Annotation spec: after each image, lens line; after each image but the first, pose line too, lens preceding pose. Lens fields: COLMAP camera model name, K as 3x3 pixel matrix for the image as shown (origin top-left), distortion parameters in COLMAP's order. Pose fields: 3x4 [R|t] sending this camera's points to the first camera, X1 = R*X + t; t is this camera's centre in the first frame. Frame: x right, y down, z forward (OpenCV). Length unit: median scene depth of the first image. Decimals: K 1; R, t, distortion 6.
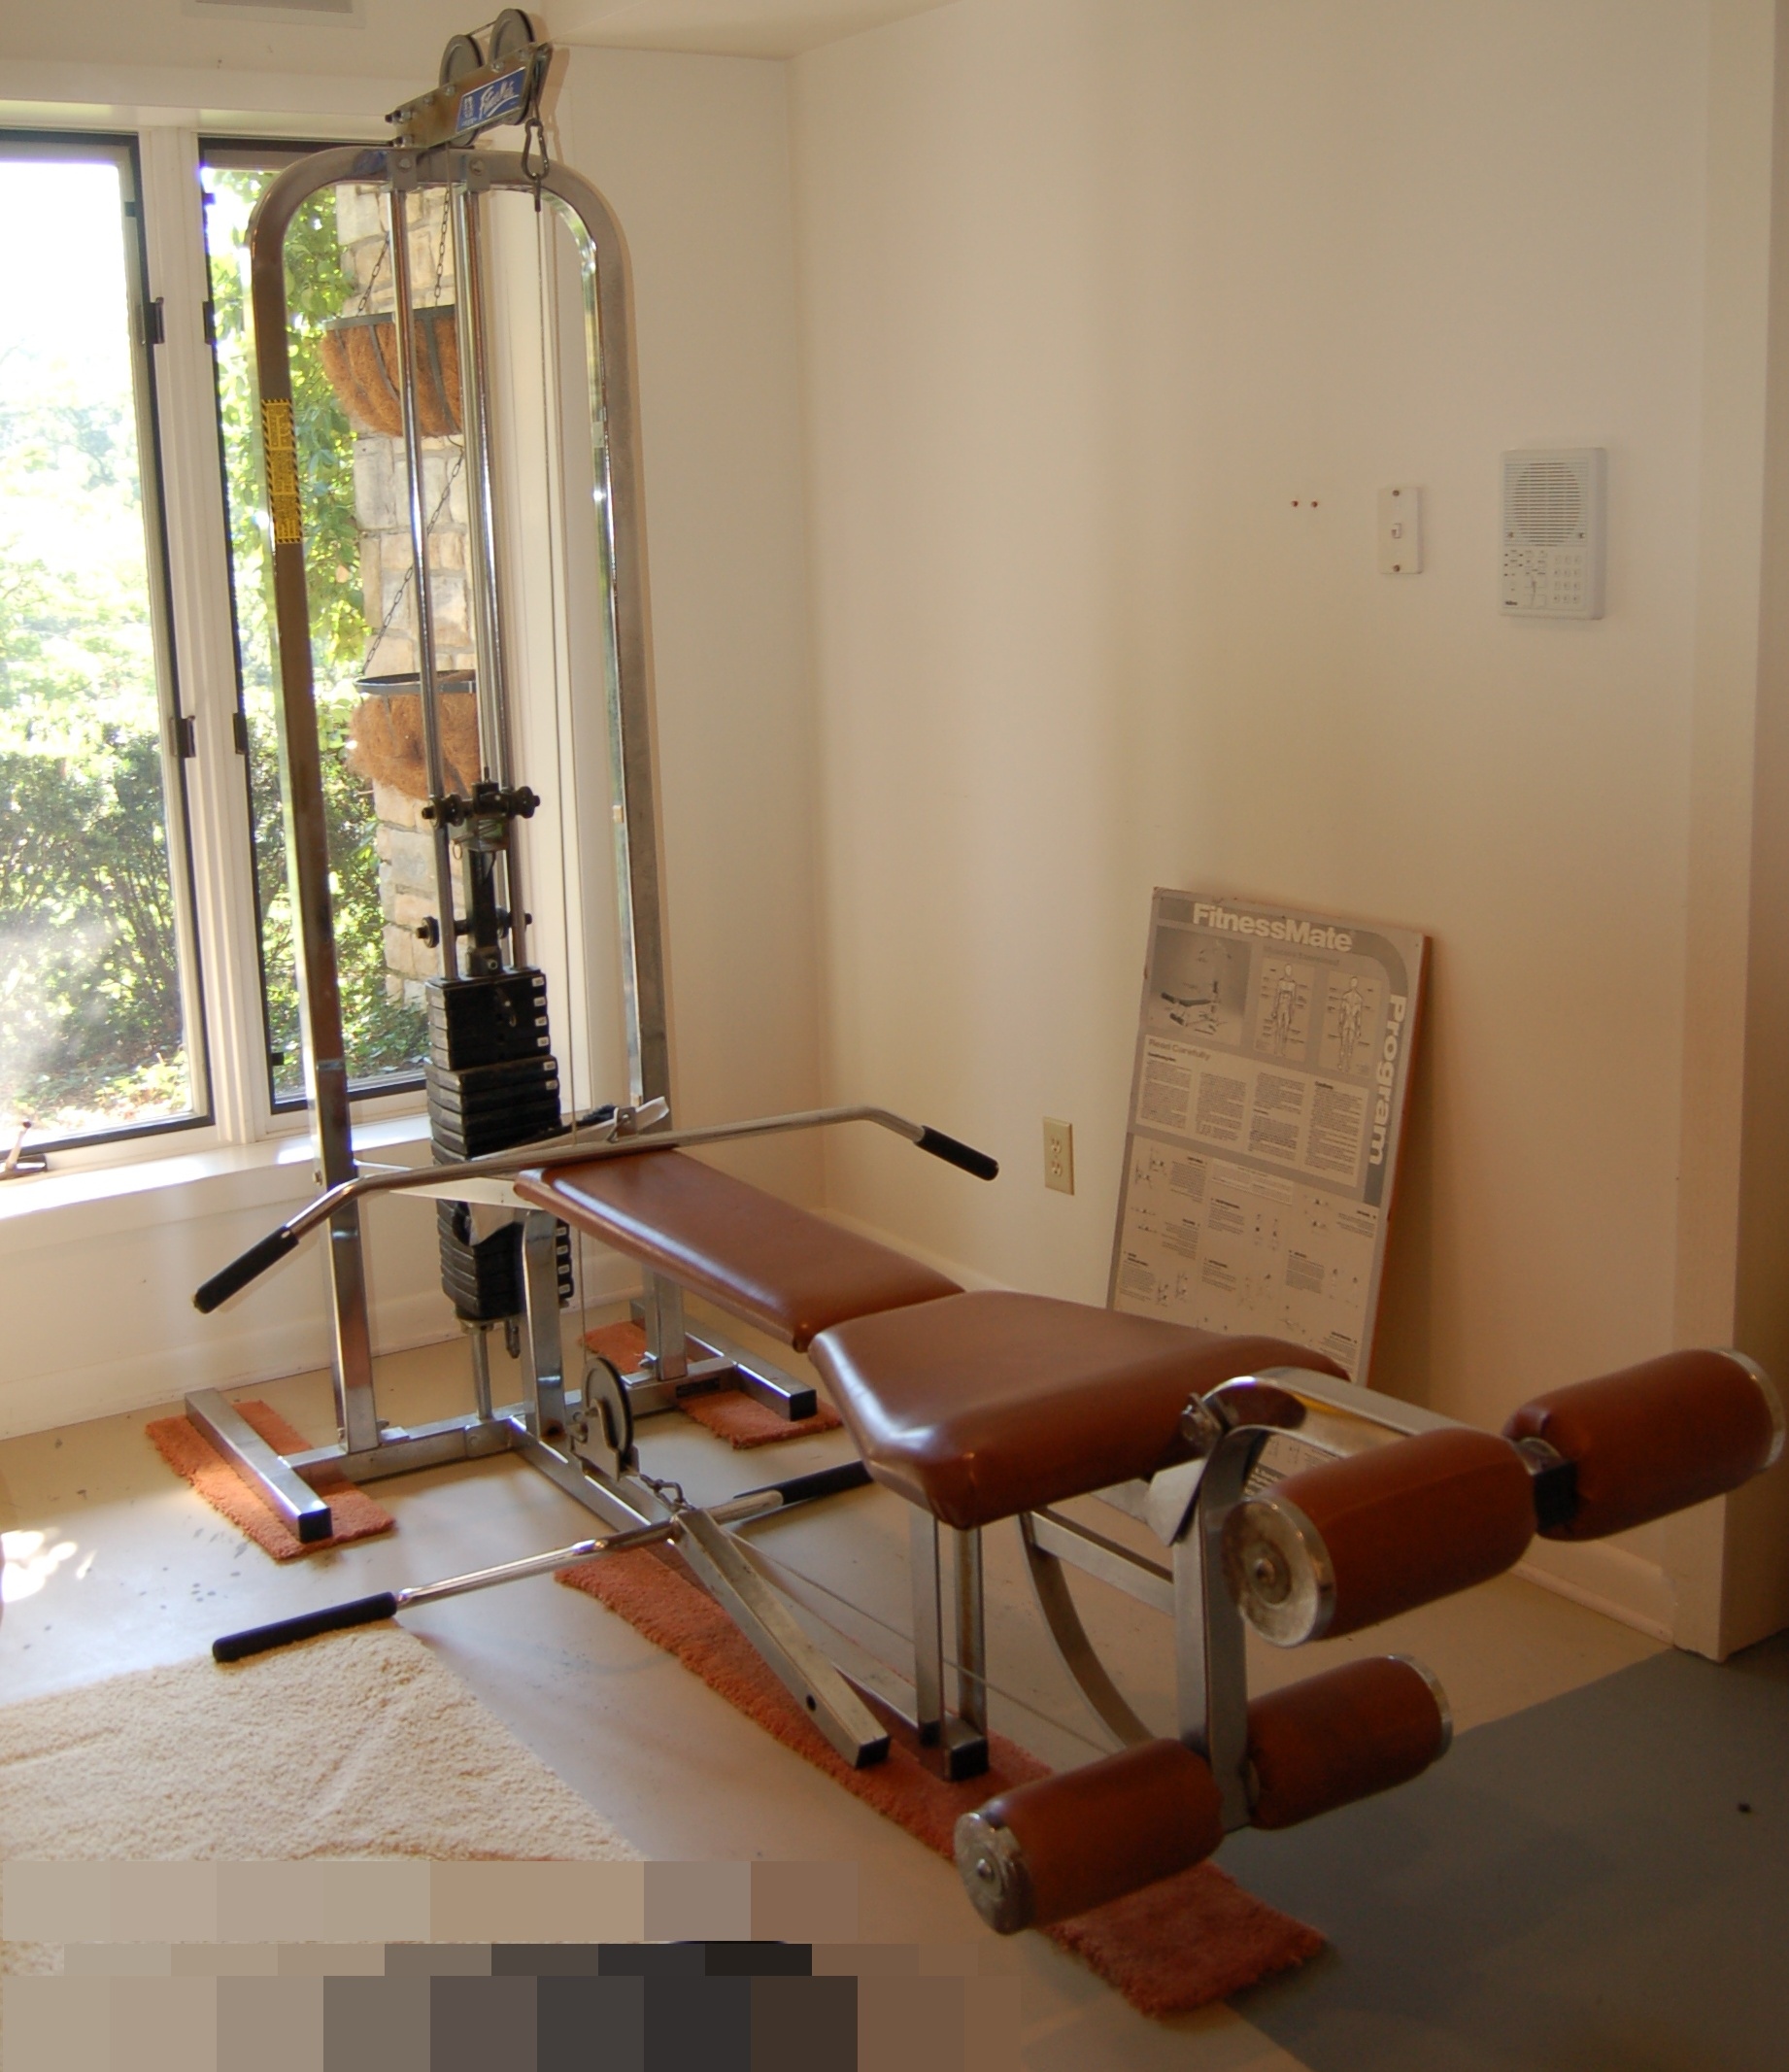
lens RADIAL K [[2459.3, 0, 894.5], [0, 2459.3, 1036.0], [0, 0, 1]] dist [-0.072990, 0.040887]
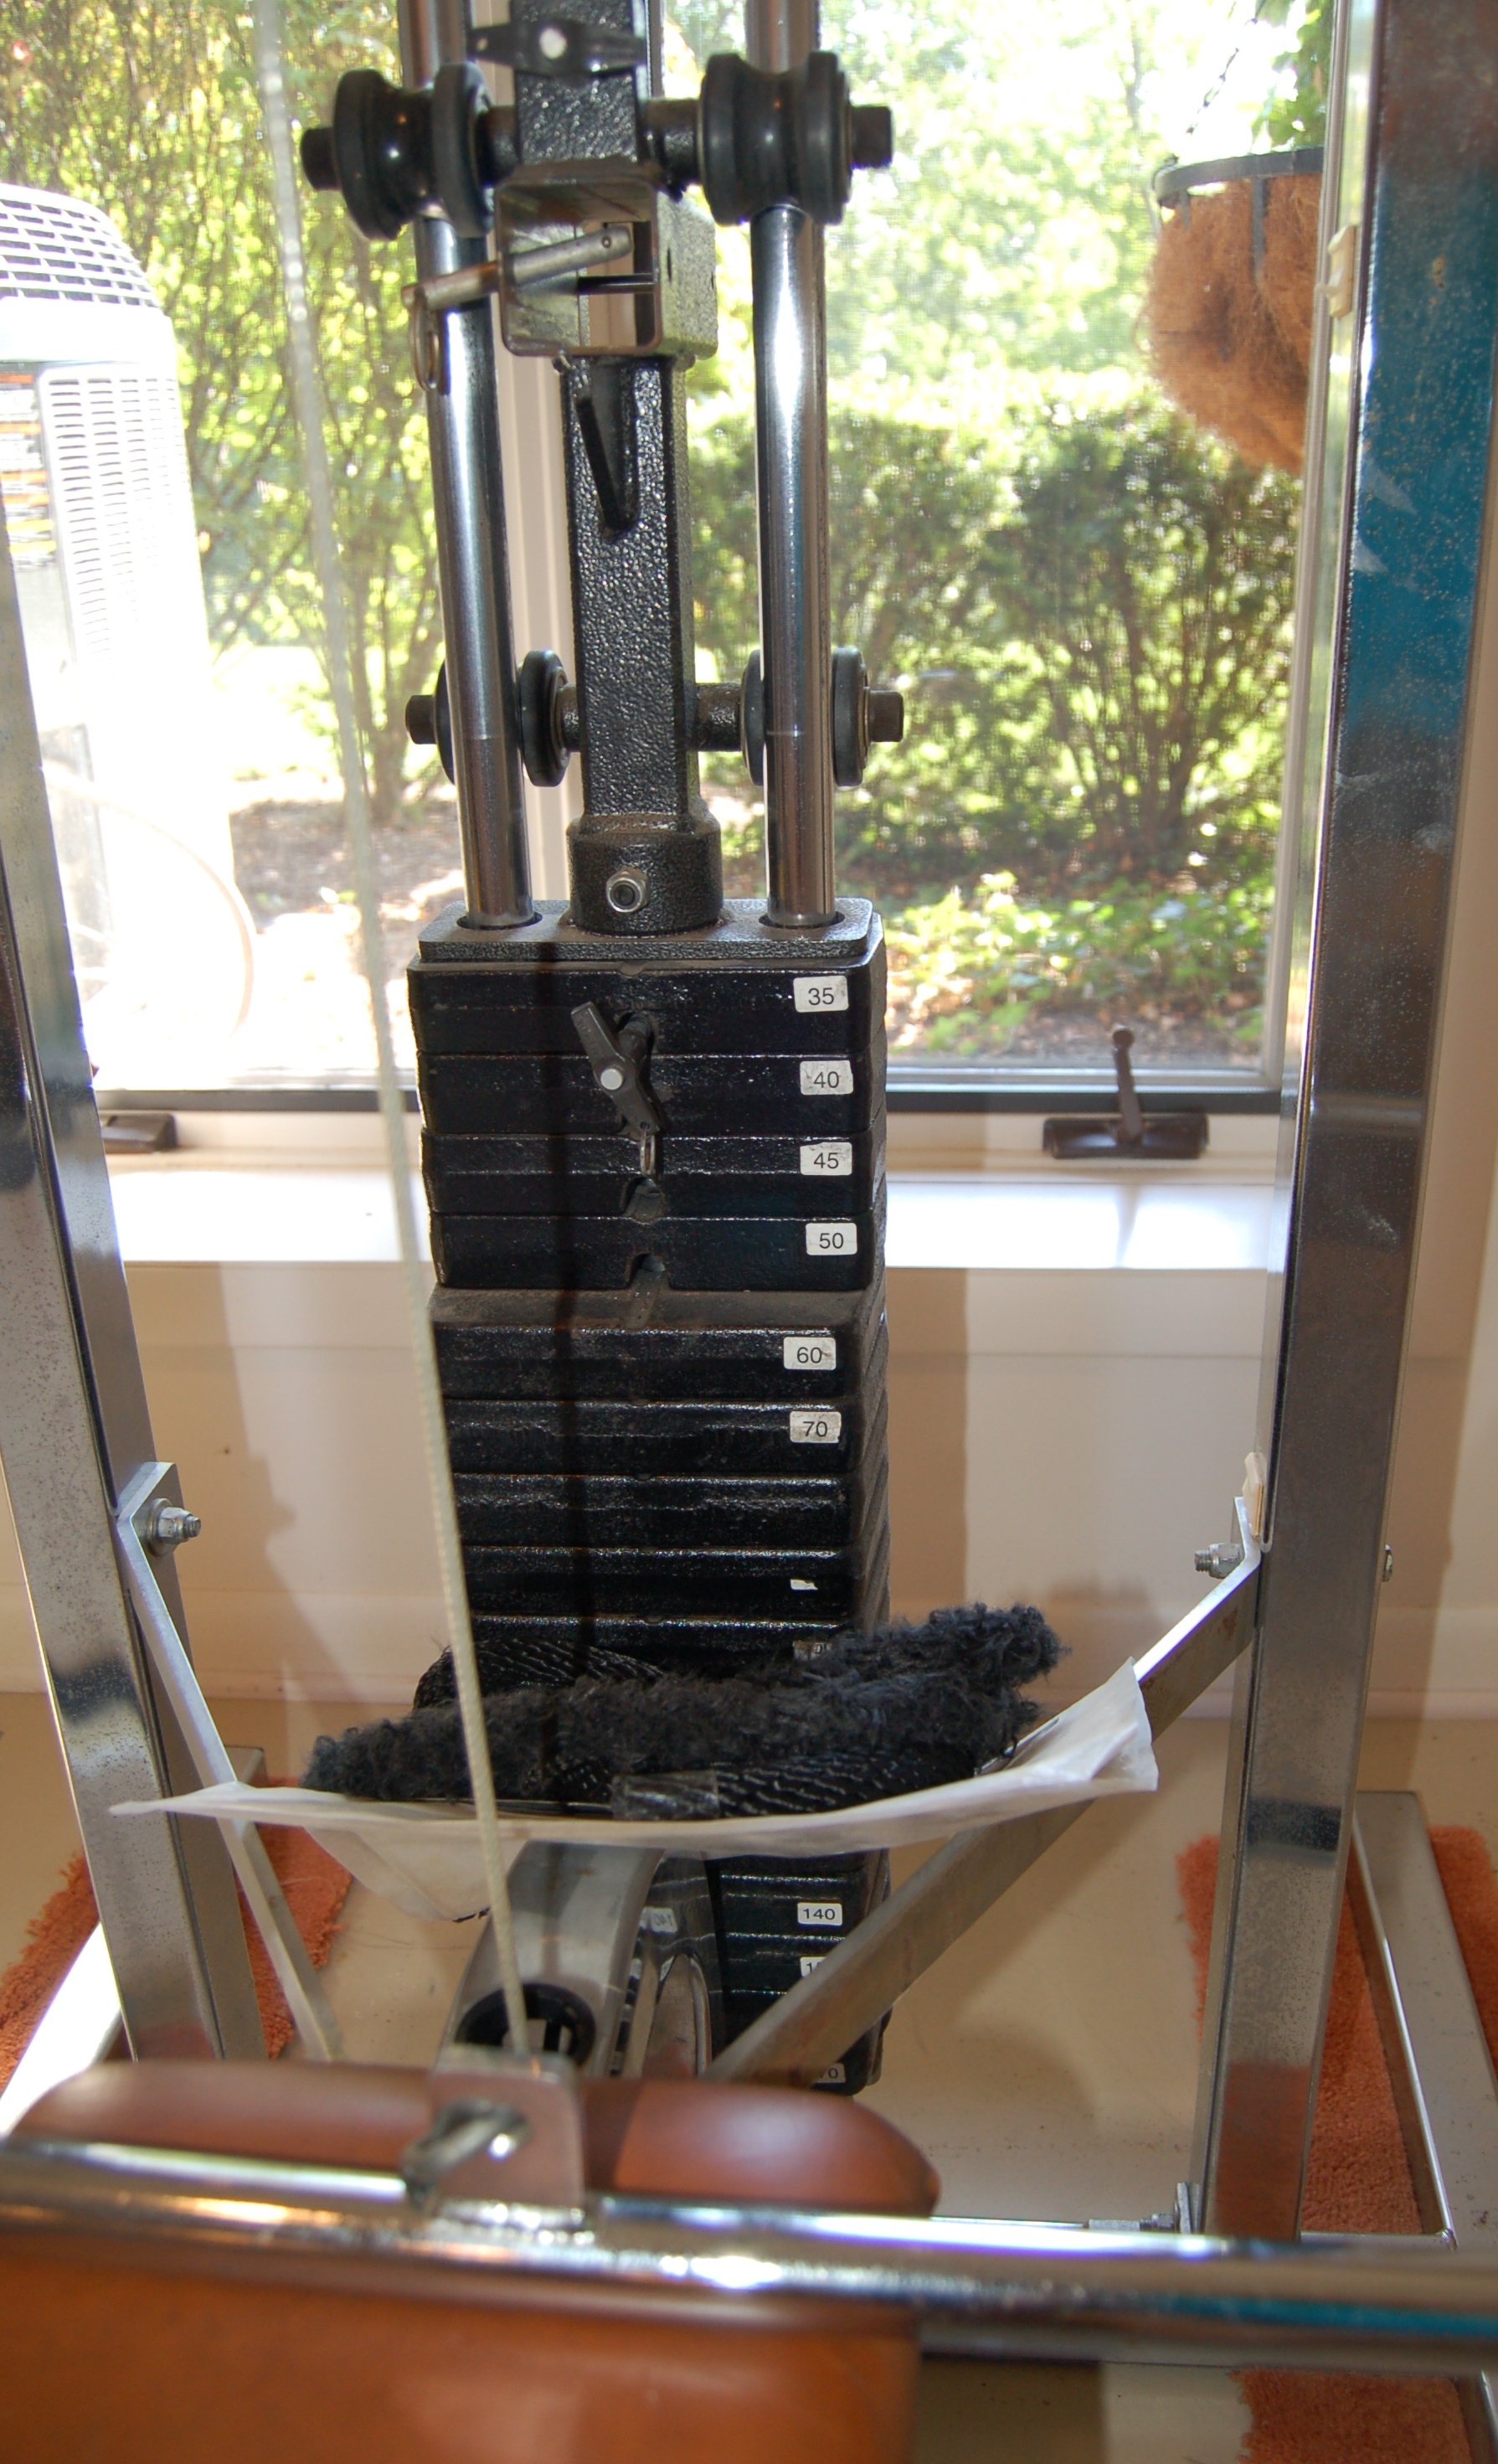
lens RADIAL K [[1955.9, 0, 749.0], [0, 1955.9, 1232.0], [0, 0, 1]] dist [-0.008323, -0.002384]
pose [[0.799898, 0.248562, -0.546241, -0.042513], [-0.127292, 0.959757, 0.250327, -0.048821], [0.586481, -0.130704, 0.799348, 0.876744]]
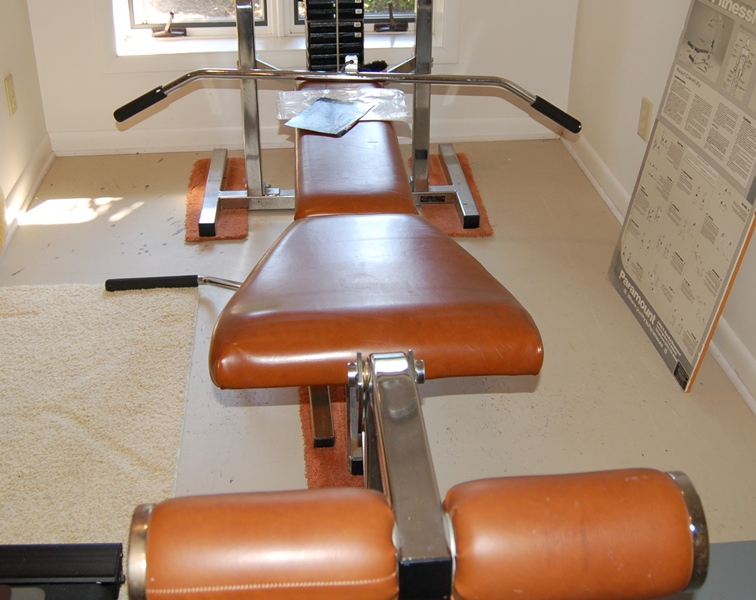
lens RADIAL K [[926.6, 0, 378.0], [0, 926.6, 300.0], [0, 0, 1]] dist [-0.118935, -0.027772]
pose [[0.898958, 0.266548, -0.347601, 0.181582], [-0.142680, 0.928451, 0.342961, -0.034985], [0.414146, -0.258712, 0.872669, 0.343717]]
